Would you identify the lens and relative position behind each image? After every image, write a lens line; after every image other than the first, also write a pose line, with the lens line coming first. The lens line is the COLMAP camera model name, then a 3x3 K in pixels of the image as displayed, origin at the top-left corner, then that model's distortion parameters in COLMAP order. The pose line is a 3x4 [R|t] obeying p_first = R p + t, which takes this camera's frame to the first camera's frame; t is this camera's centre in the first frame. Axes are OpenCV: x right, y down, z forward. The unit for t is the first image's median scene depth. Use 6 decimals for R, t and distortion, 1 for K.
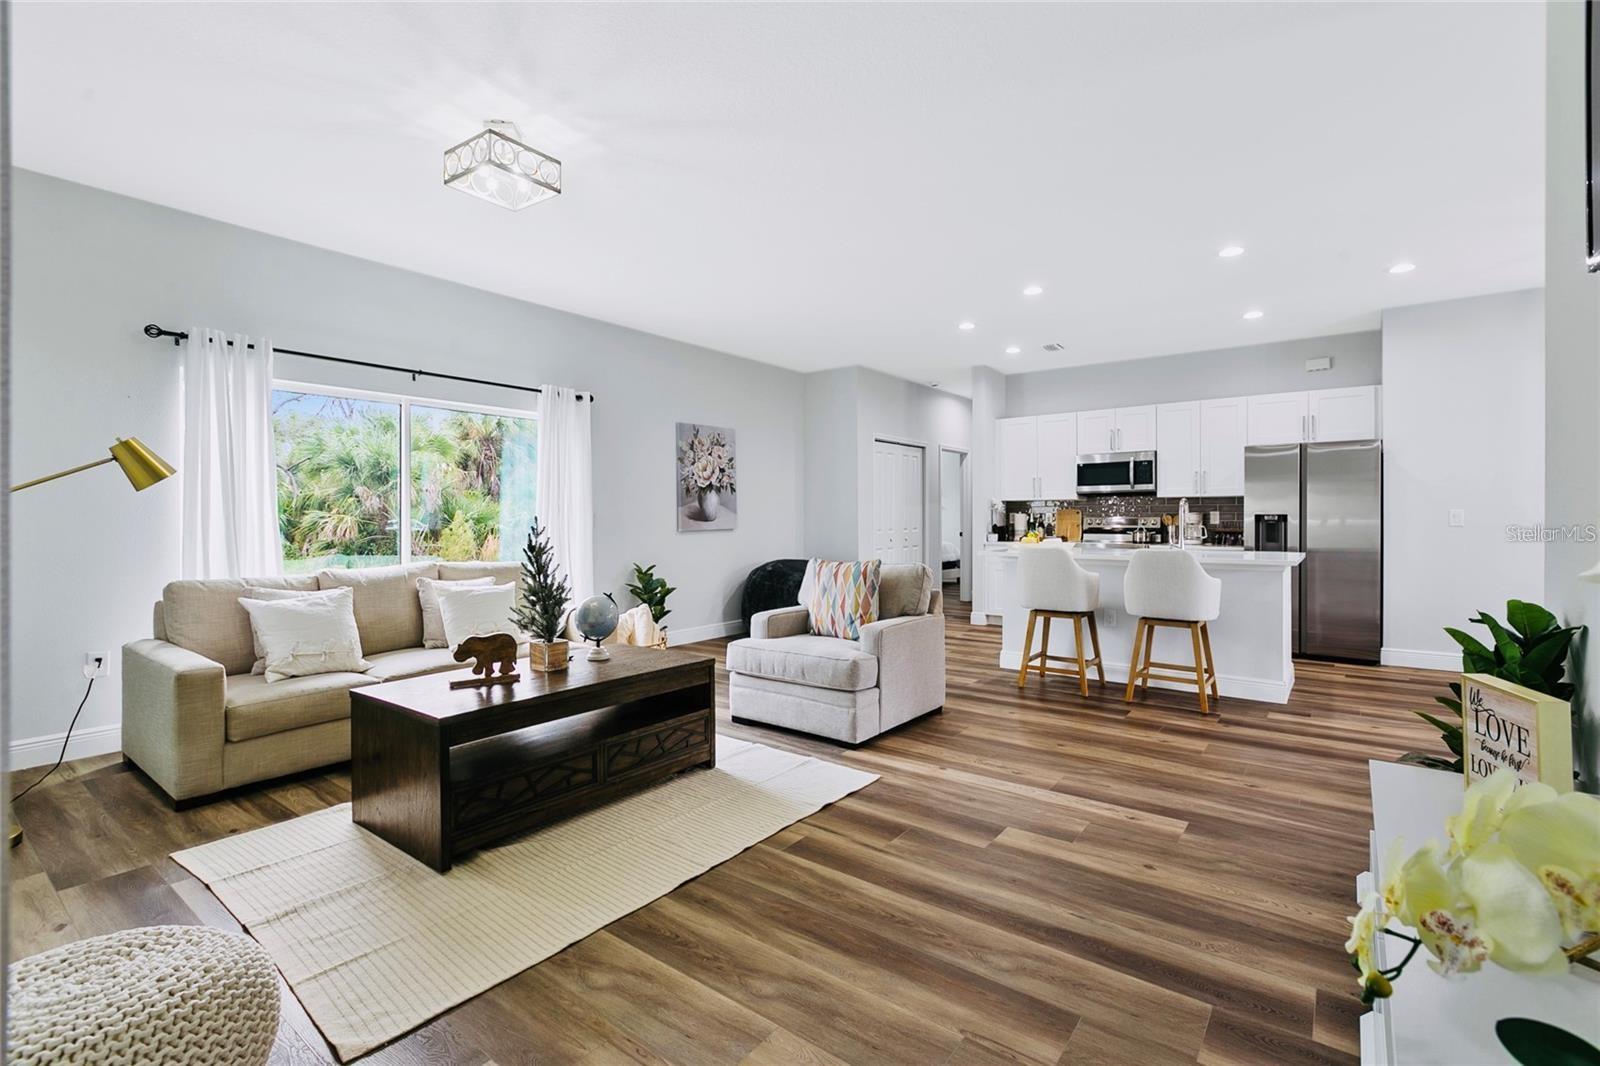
lens RADIAL K [[727.5, 0, 809.7], [0, 727.5, 514.5], [0, 0, 1]] dist [0.003225, 0.000112]
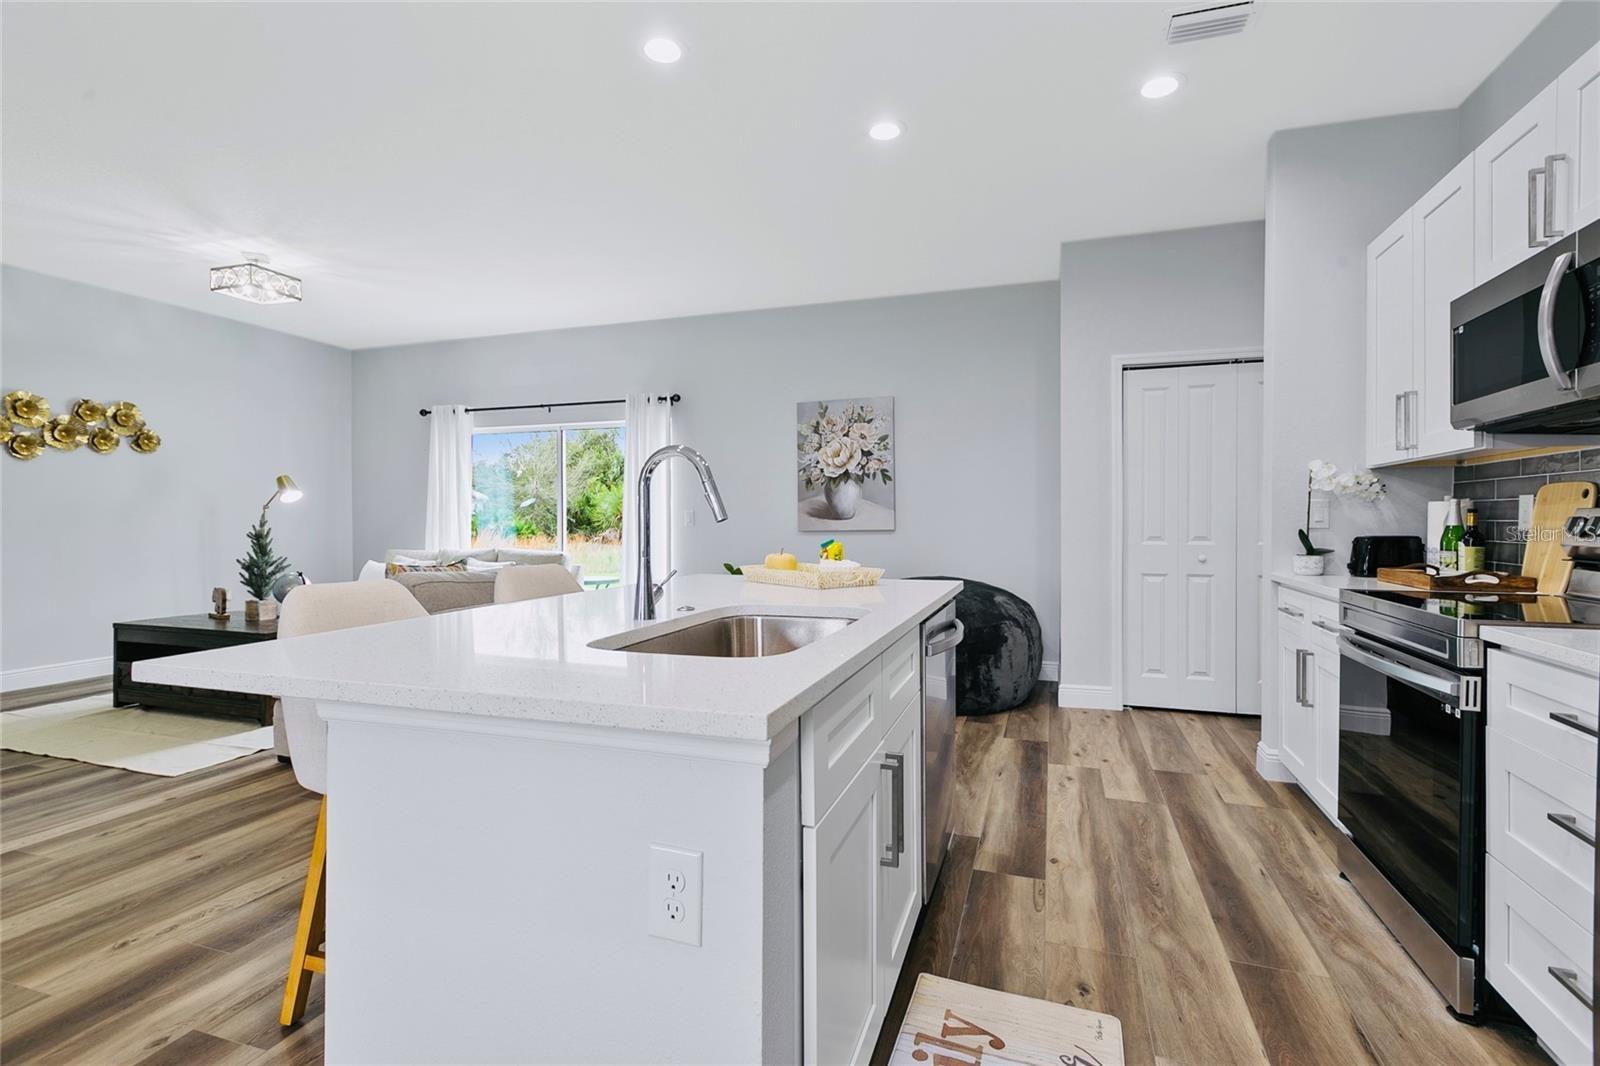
lens RADIAL K [[727.5, 0, 803.4], [0, 727.5, 532.5], [0, 0, 1]] dist [0.003225, 0.000112]
pose [[0.317170, 0.020979, -0.948137, 1.076545], [0.004313, 0.999713, 0.023562, 0.009027], [0.948359, -0.011563, 0.316988, 1.244360]]
